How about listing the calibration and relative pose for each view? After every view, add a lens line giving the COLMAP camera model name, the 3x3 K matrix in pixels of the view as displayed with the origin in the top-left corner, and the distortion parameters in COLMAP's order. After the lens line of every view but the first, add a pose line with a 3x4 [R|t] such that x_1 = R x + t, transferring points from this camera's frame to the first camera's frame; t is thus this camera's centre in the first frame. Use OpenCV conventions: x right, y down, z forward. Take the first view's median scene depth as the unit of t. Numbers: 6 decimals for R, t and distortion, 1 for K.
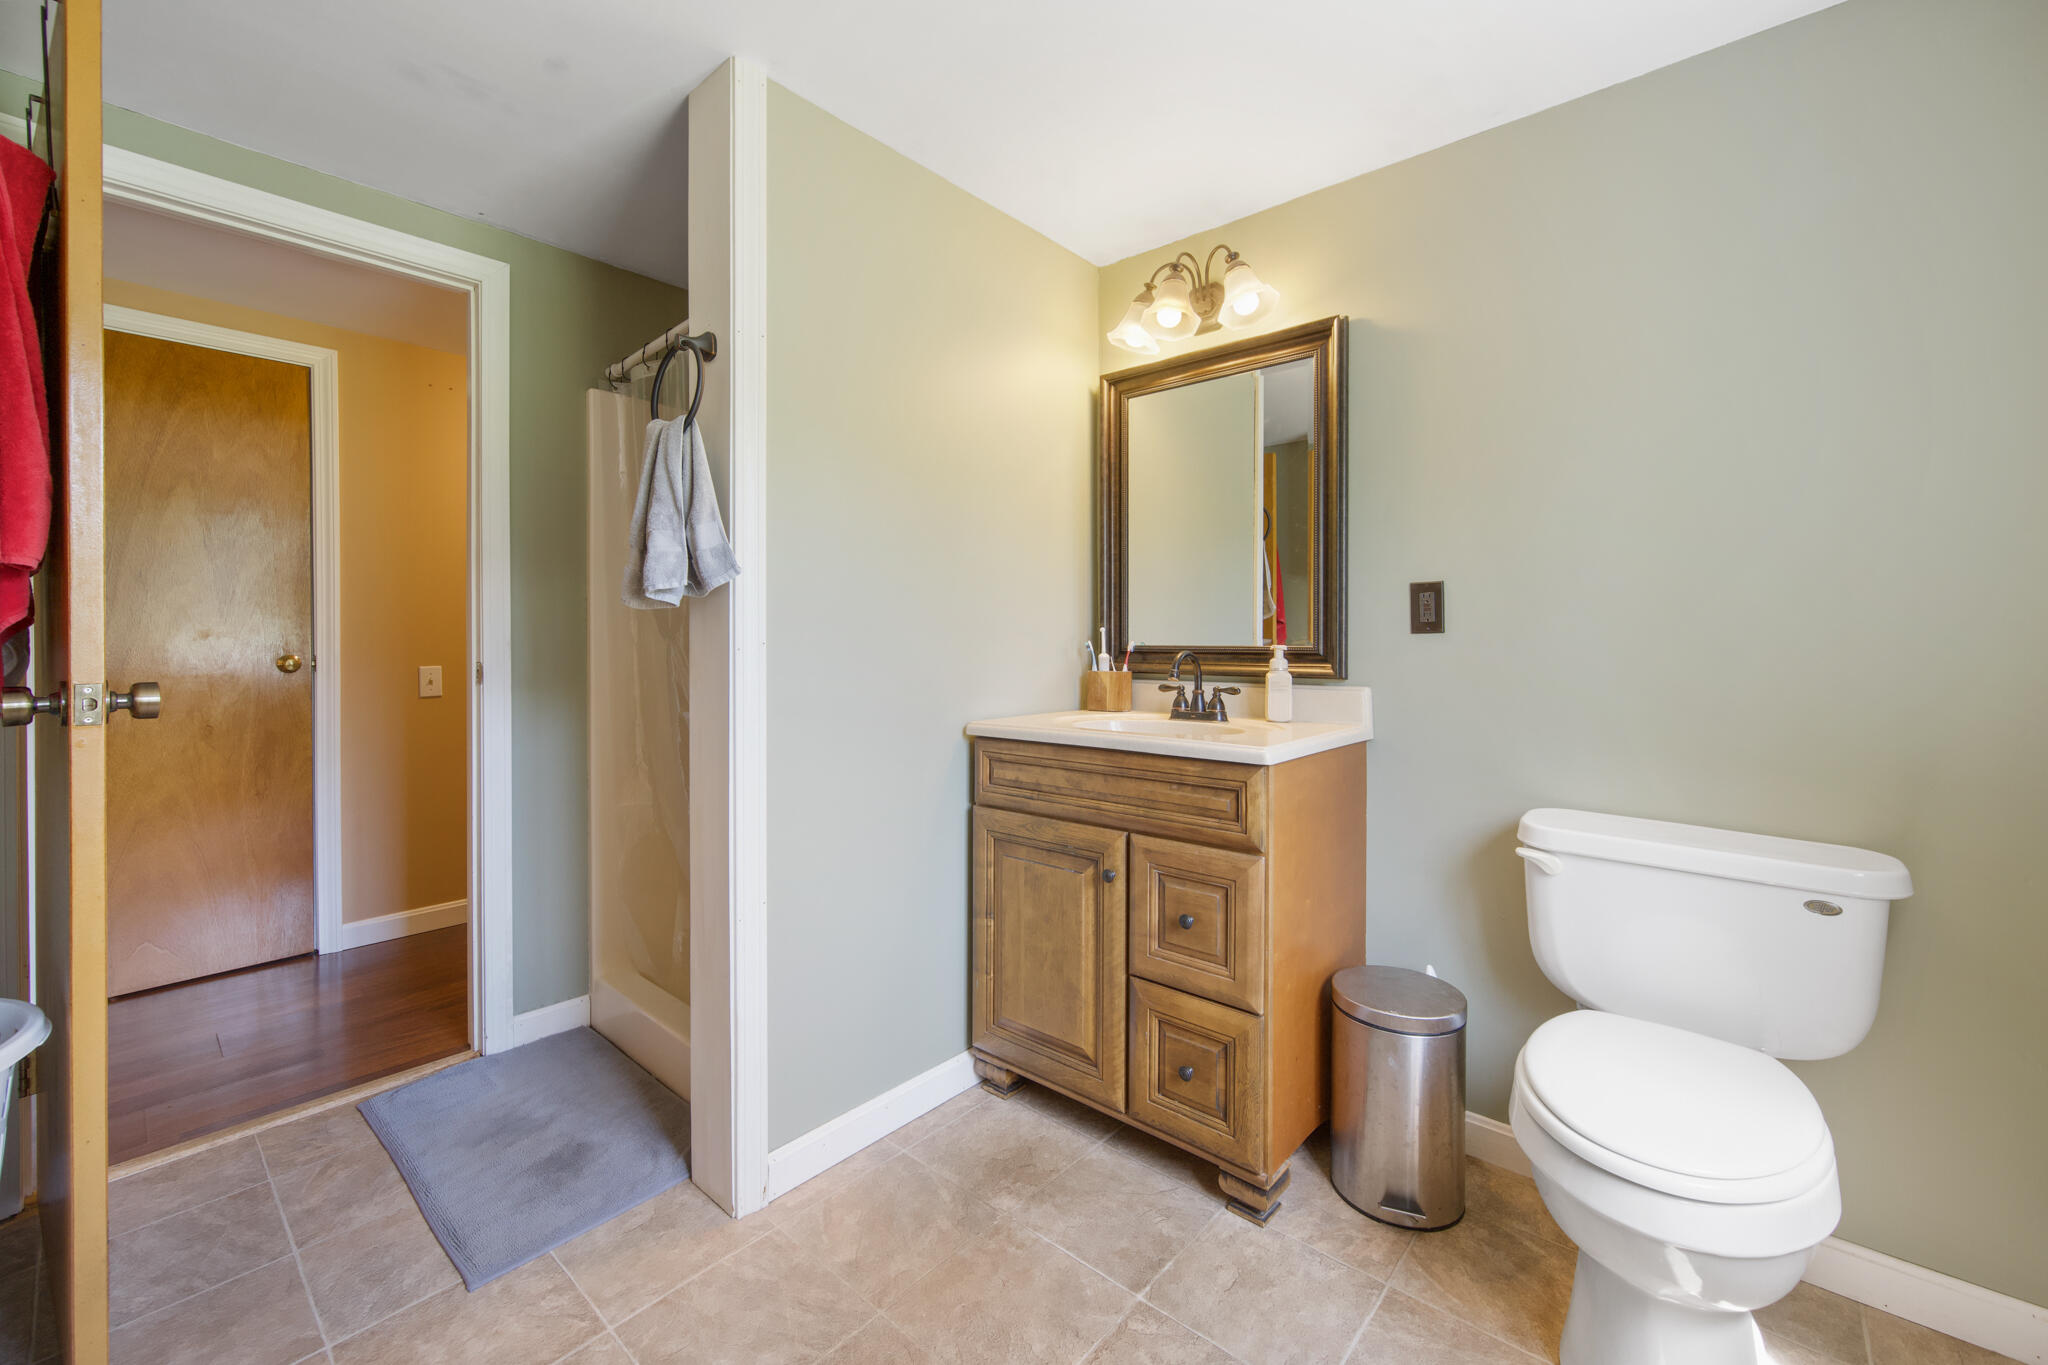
lens RADIAL K [[821.7, 0, 1026.2], [0, 821.7, 642.6], [0, 0, 1]] dist [0.001340, 0.000255]
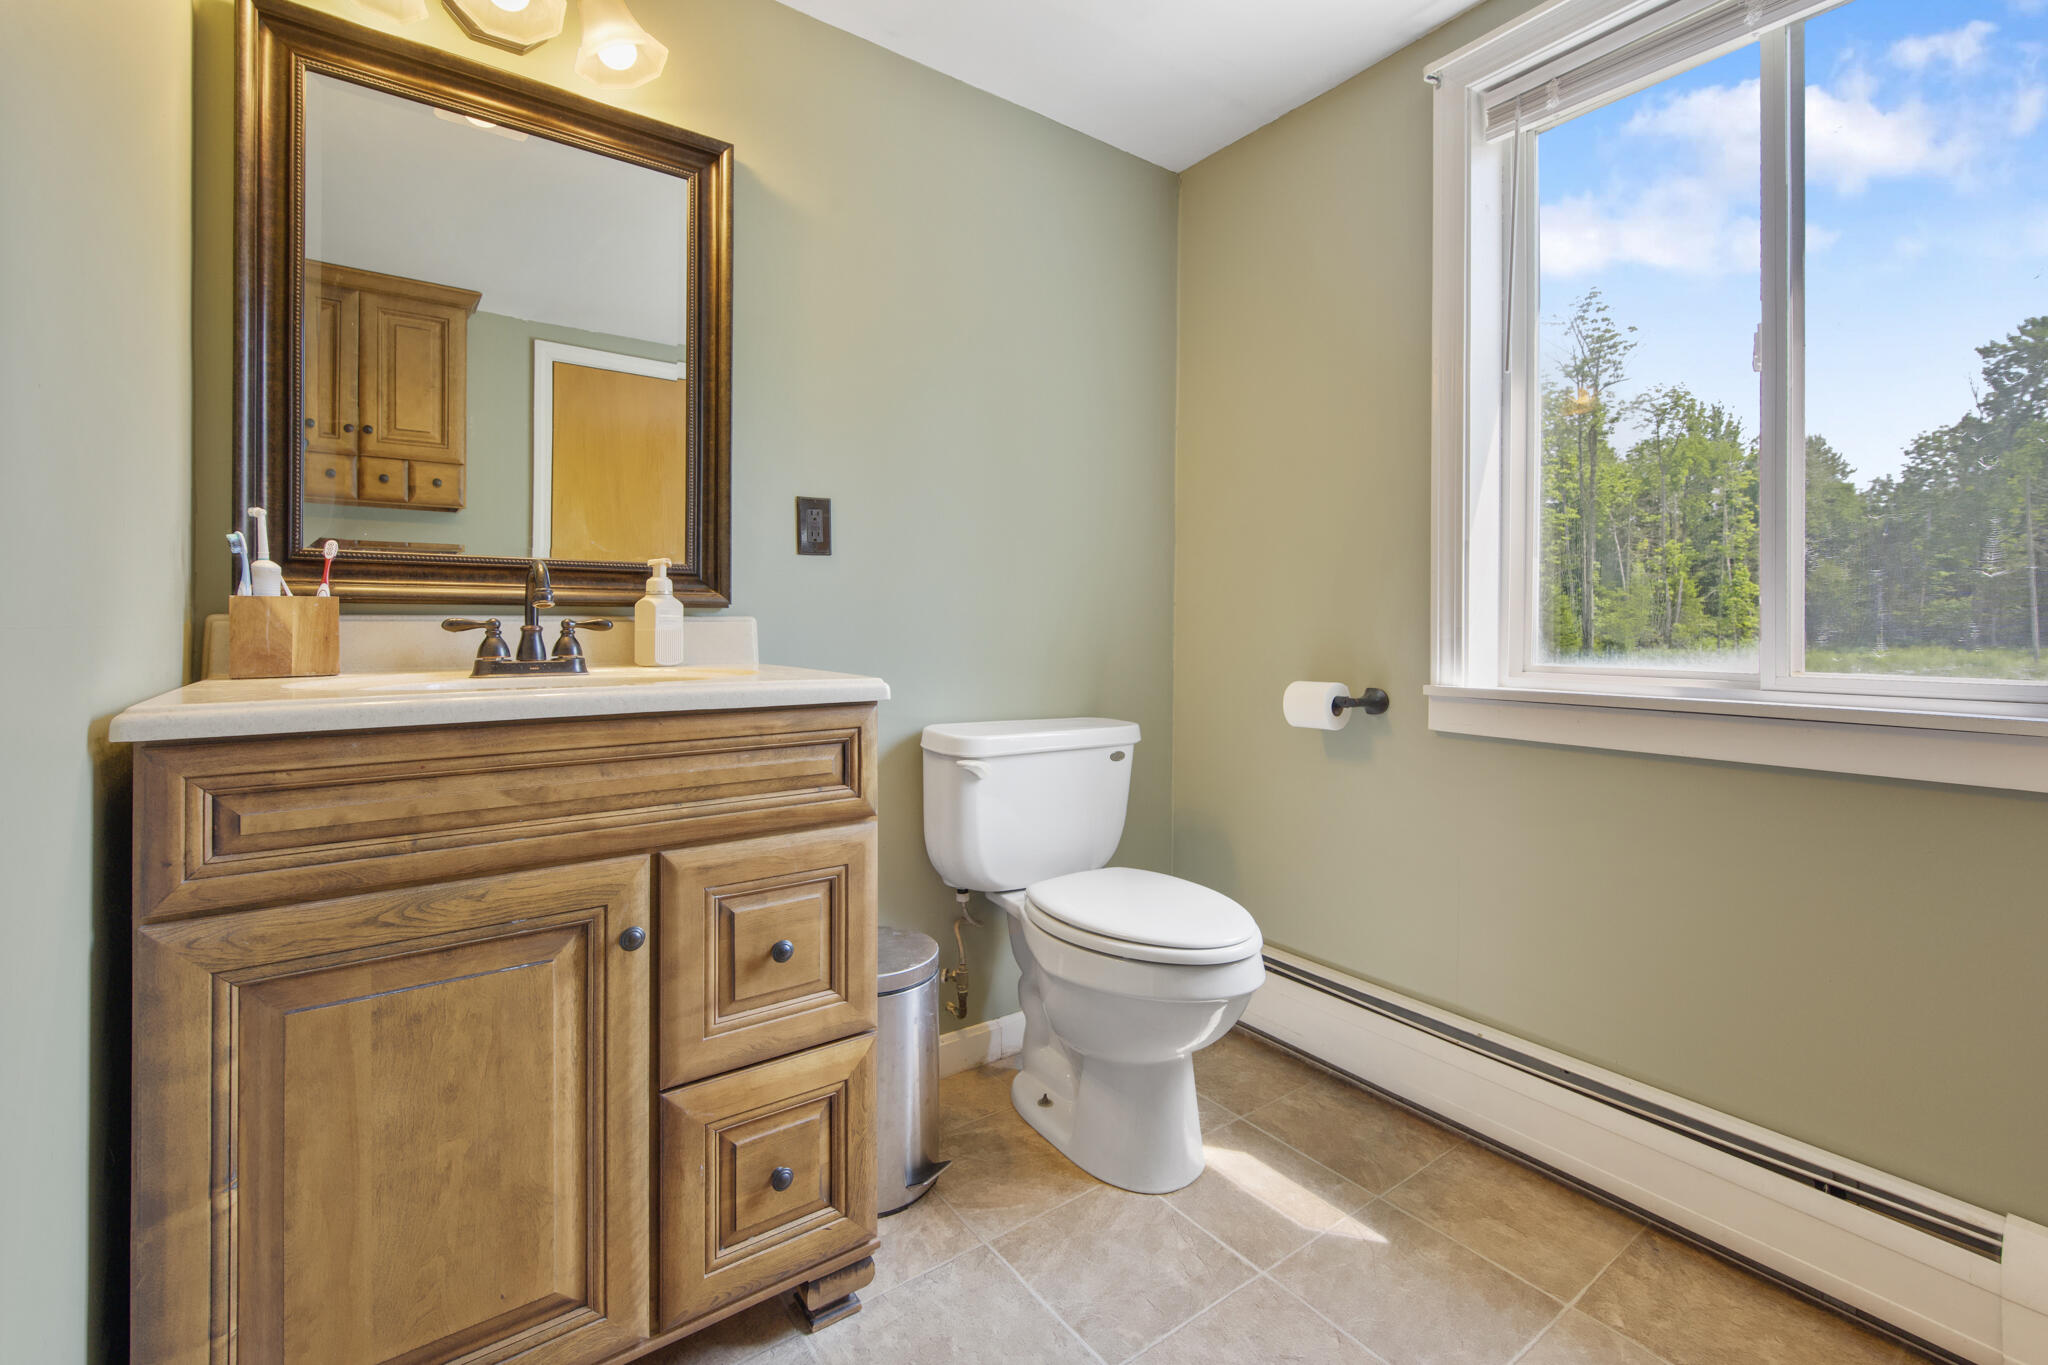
lens RADIAL K [[895.7, 0, 1026.8], [0, 895.7, 620.3], [0, 0, 1]] dist [-0.000054, -0.000006]
pose [[0.219586, 0.003847, 0.975586, -0.411782], [-0.000904, 0.999993, -0.003740, 0.063550], [-0.975593, -0.000061, 0.219588, 0.561768]]
